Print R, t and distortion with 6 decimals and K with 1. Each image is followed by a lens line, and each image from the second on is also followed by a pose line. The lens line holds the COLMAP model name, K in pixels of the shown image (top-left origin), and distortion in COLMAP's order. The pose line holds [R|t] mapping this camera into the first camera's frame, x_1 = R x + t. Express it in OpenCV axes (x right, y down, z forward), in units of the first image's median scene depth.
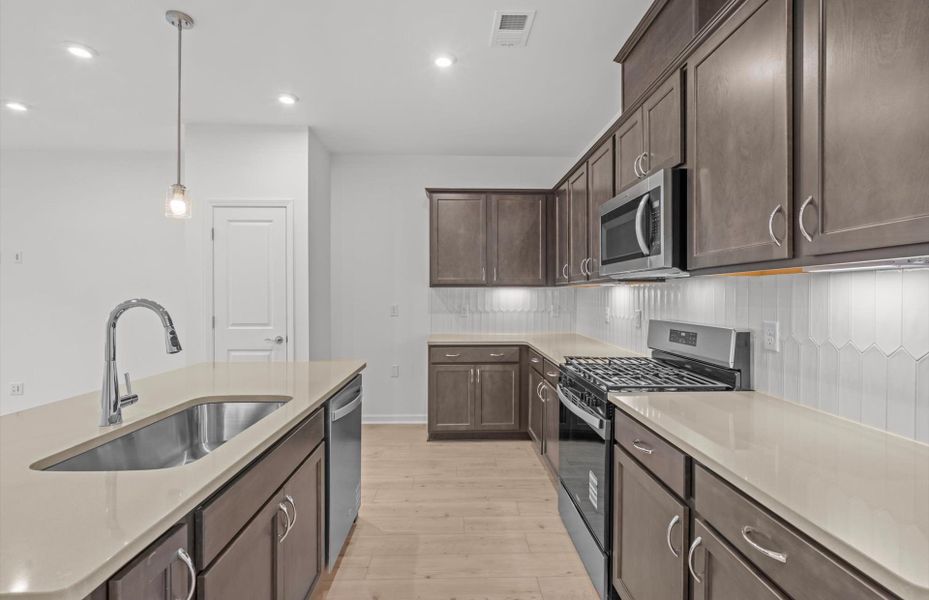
lens RADIAL K [[418.6, 0, 465.3], [0, 418.6, 298.2], [0, 0, 1]] dist [-0.003809, 0.000949]
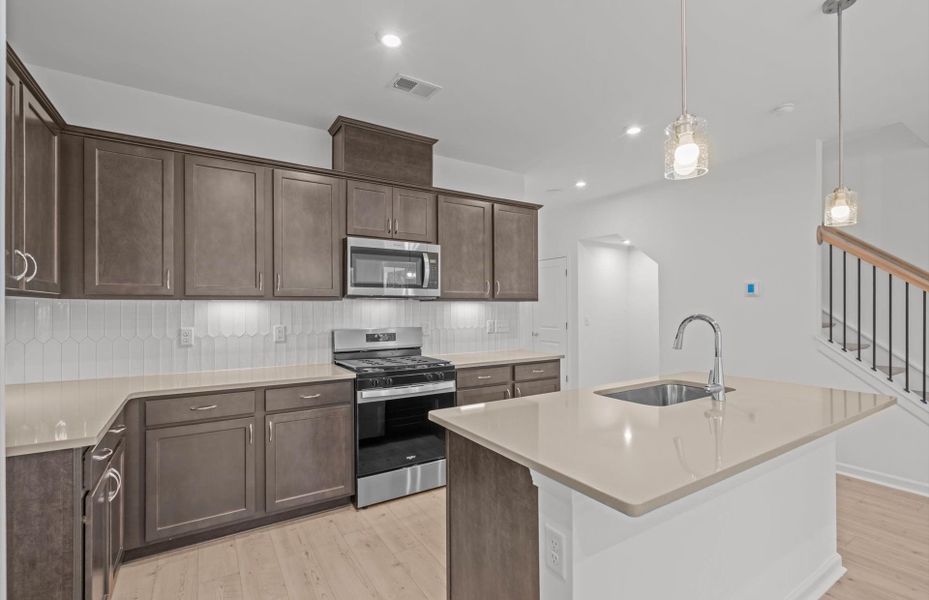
lens RADIAL K [[418.6, 0, 461.0], [0, 418.6, 307.4], [0, 0, 1]] dist [-0.003809, 0.000949]
pose [[-0.499577, 0.001597, 0.866268, -0.738635], [0.009049, 0.999953, 0.003376, -0.016706], [-0.866222, 0.009526, -0.499568, 1.120329]]
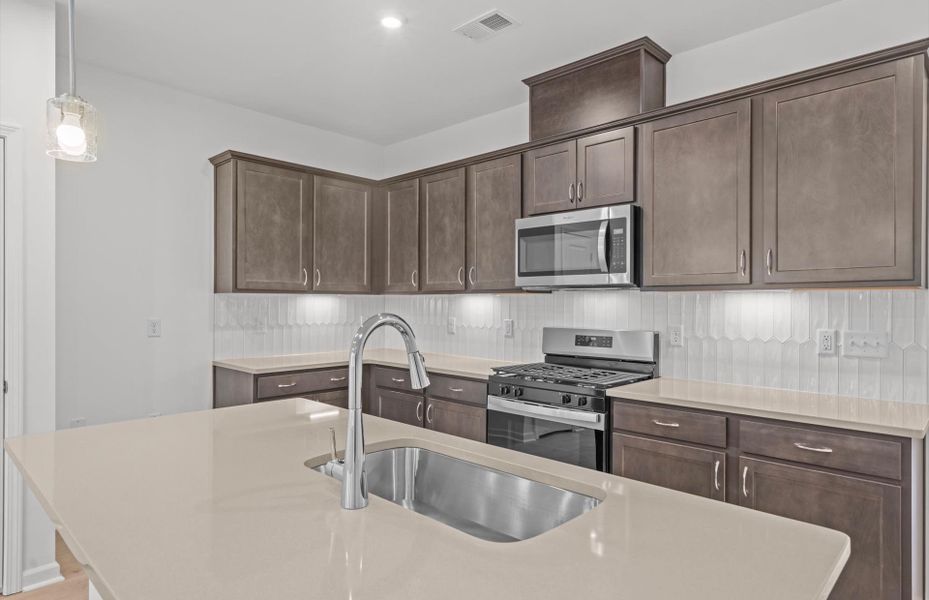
lens RADIAL K [[537.2, 0, 464.8], [0, 537.2, 304.1], [0, 0, 1]] dist [0.012032, -0.000889]
pose [[0.714244, 0.001682, 0.699894, -0.591149], [0.001082, 0.999993, -0.003508, -0.004683], [-0.699896, 0.003263, 0.714238, 0.121829]]
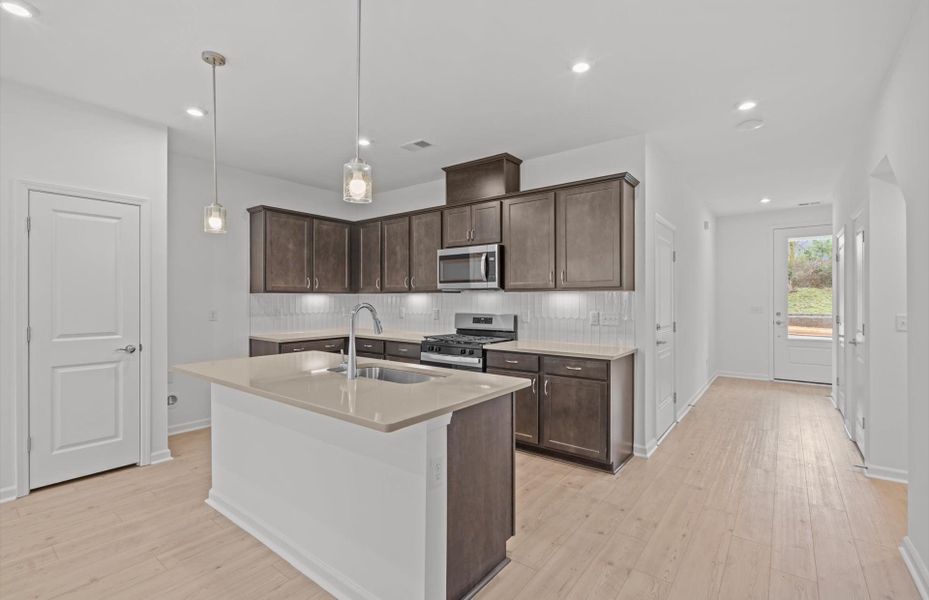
lens RADIAL K [[418.6, 0, 465.2], [0, 418.6, 299.0], [0, 0, 1]] dist [-0.003809, 0.000949]
pose [[0.634594, -0.000028, 0.772846, -0.827014], [0.005635, 0.999974, -0.004591, -0.002246], [-0.772825, 0.007269, 0.634578, -0.179462]]
